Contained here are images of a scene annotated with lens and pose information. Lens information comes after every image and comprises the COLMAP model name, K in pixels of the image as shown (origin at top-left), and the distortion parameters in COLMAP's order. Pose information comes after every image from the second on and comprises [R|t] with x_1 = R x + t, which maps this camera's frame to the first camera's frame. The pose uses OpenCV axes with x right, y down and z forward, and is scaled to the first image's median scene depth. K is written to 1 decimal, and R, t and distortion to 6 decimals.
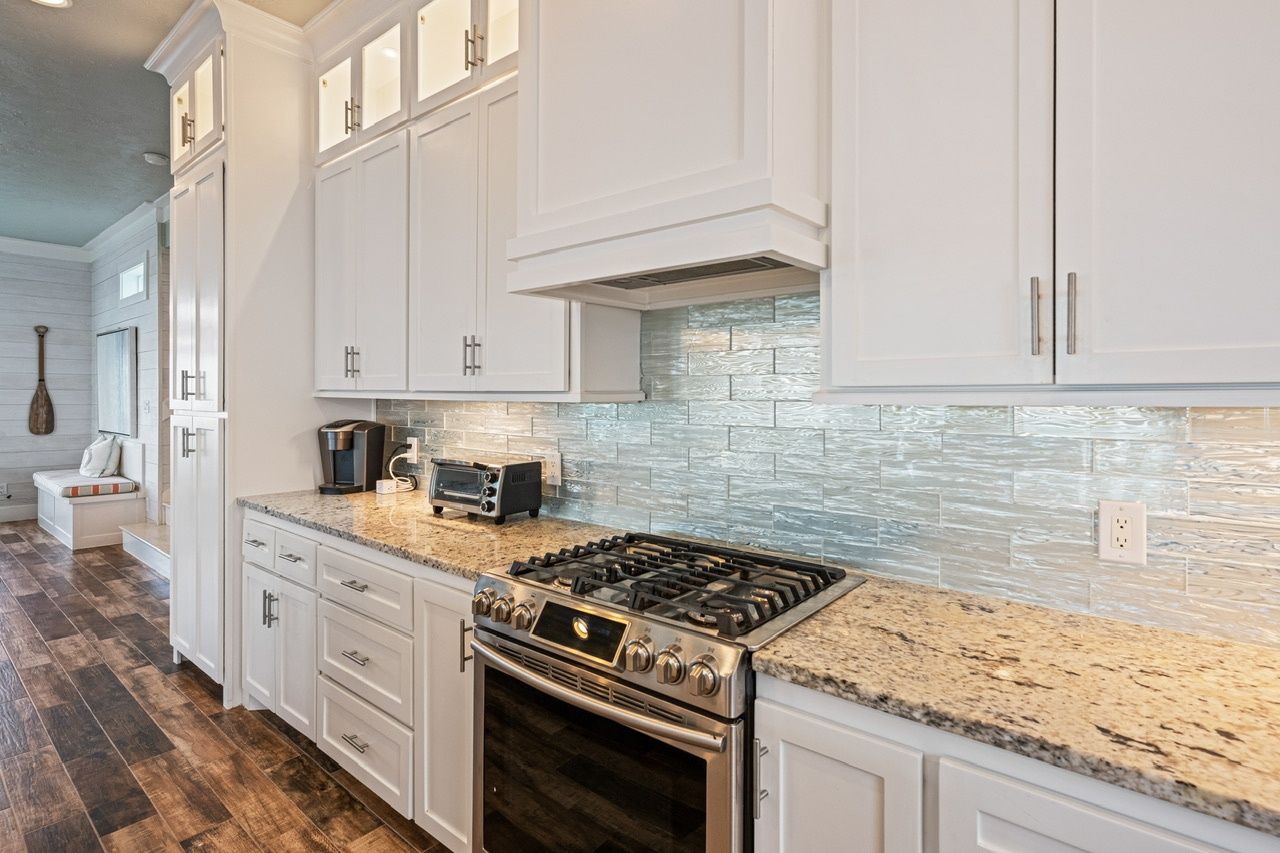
lens RADIAL K [[620.7, 0, 647.2], [0, 620.7, 399.4], [0, 0, 1]] dist [0.004567, 0.002405]
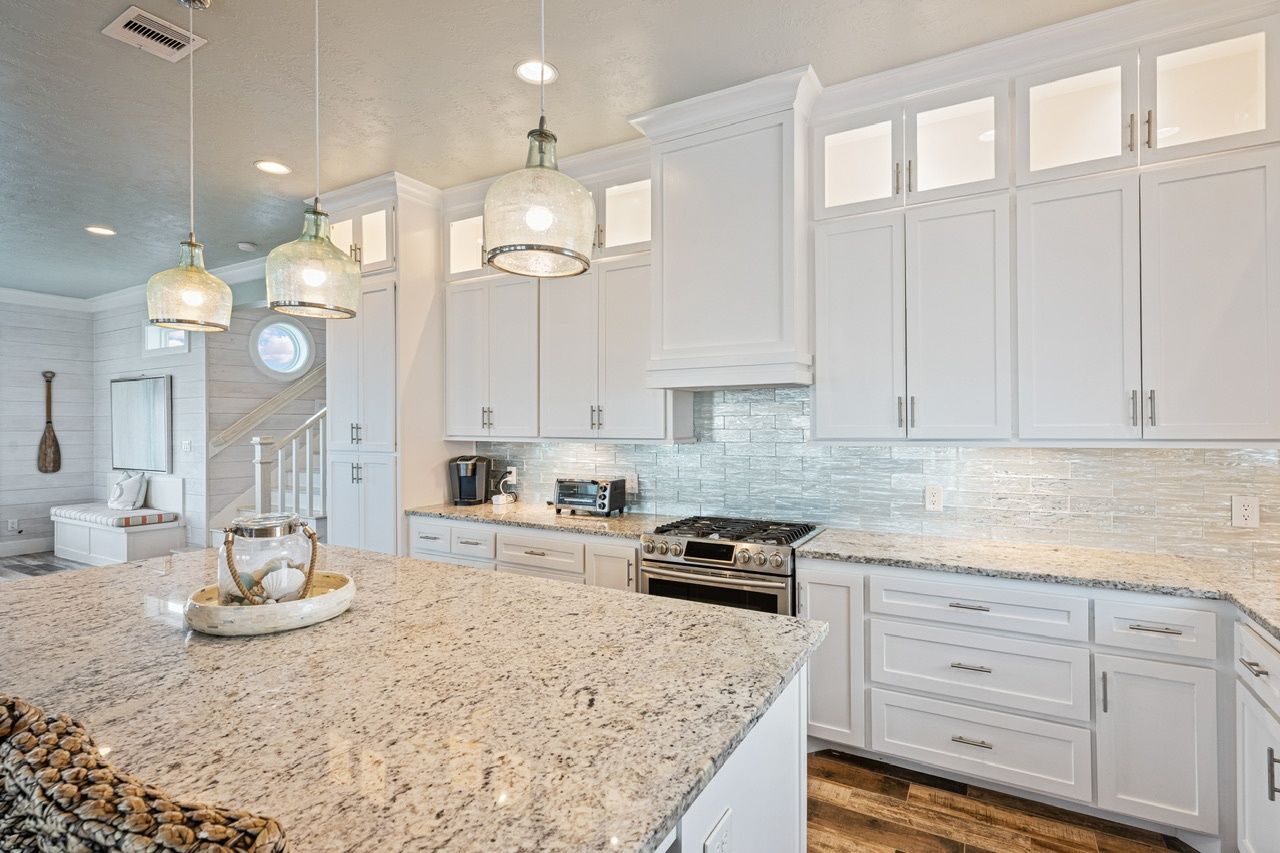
lens RADIAL K [[620.7, 0, 639.4], [0, 620.7, 425.7], [0, 0, 1]] dist [0.004567, 0.002405]
pose [[0.986361, -0.009296, 0.164334, -0.404935], [0.009558, 0.999954, -0.000800, -0.040349], [-0.164319, 0.002360, 0.986404, -0.638501]]
